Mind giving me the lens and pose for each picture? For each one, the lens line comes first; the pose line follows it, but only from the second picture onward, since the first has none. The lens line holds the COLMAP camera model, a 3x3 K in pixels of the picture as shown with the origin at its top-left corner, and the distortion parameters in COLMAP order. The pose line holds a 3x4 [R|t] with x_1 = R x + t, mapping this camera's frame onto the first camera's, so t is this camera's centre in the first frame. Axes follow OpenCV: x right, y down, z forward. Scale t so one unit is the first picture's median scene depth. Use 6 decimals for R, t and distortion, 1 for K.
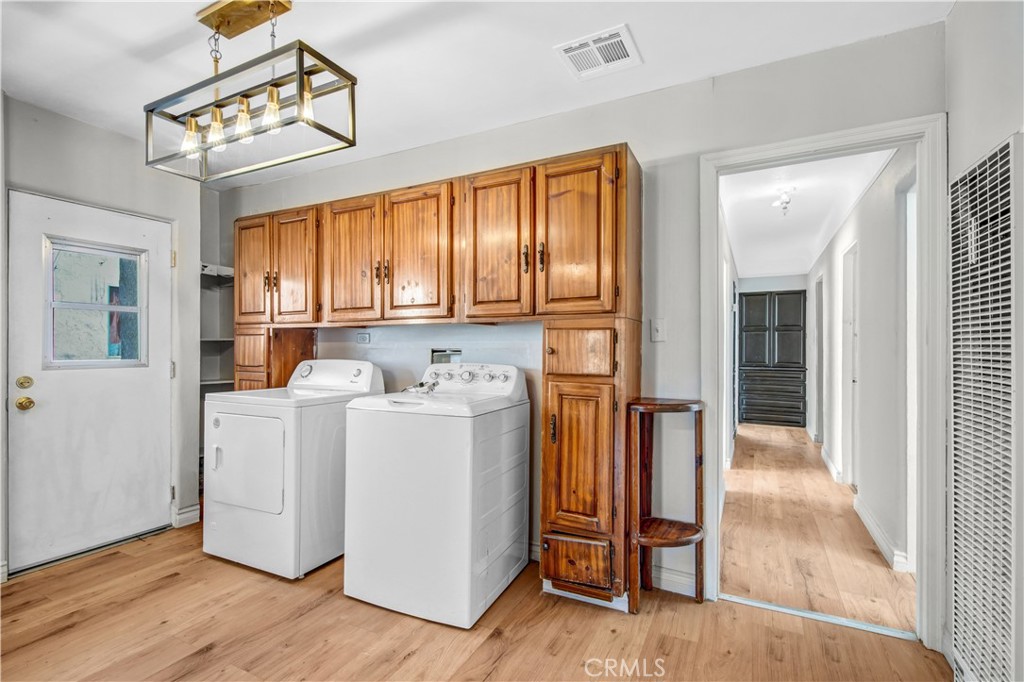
lens RADIAL K [[466.2, 0, 530.7], [0, 466.2, 339.1], [0, 0, 1]] dist [0.003973, -0.002913]
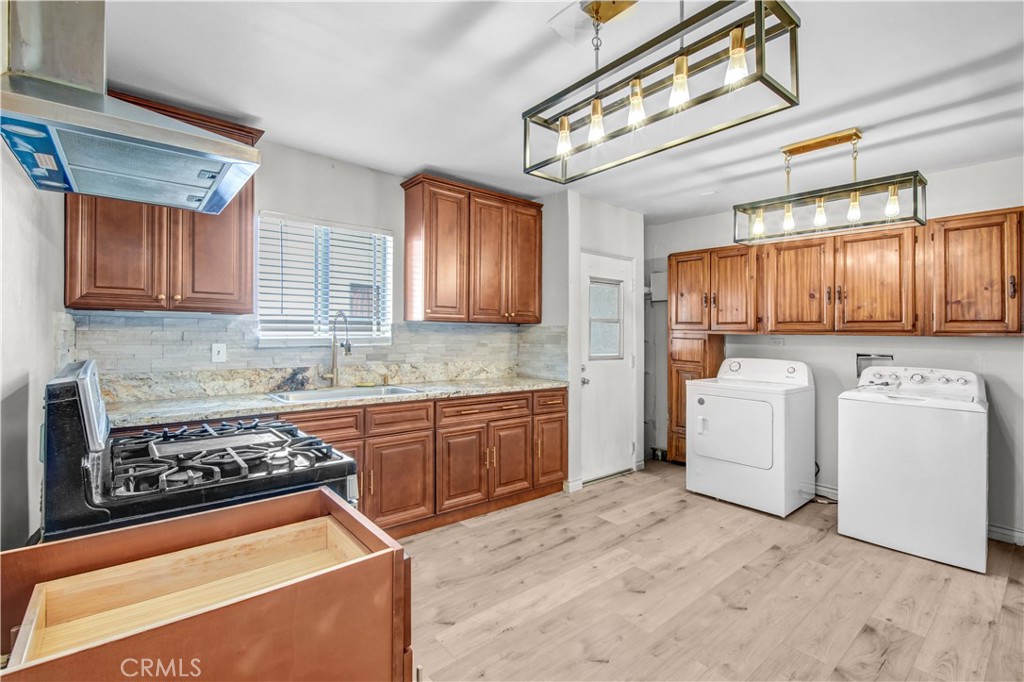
lens RADIAL K [[466.2, 0, 513.8], [0, 466.2, 323.6], [0, 0, 1]] dist [0.003973, -0.002913]
pose [[0.915527, 0.005323, -0.402220, -0.639968], [-0.006914, 0.999973, -0.002505, -0.056822], [0.402196, 0.005075, 0.915539, -0.580547]]
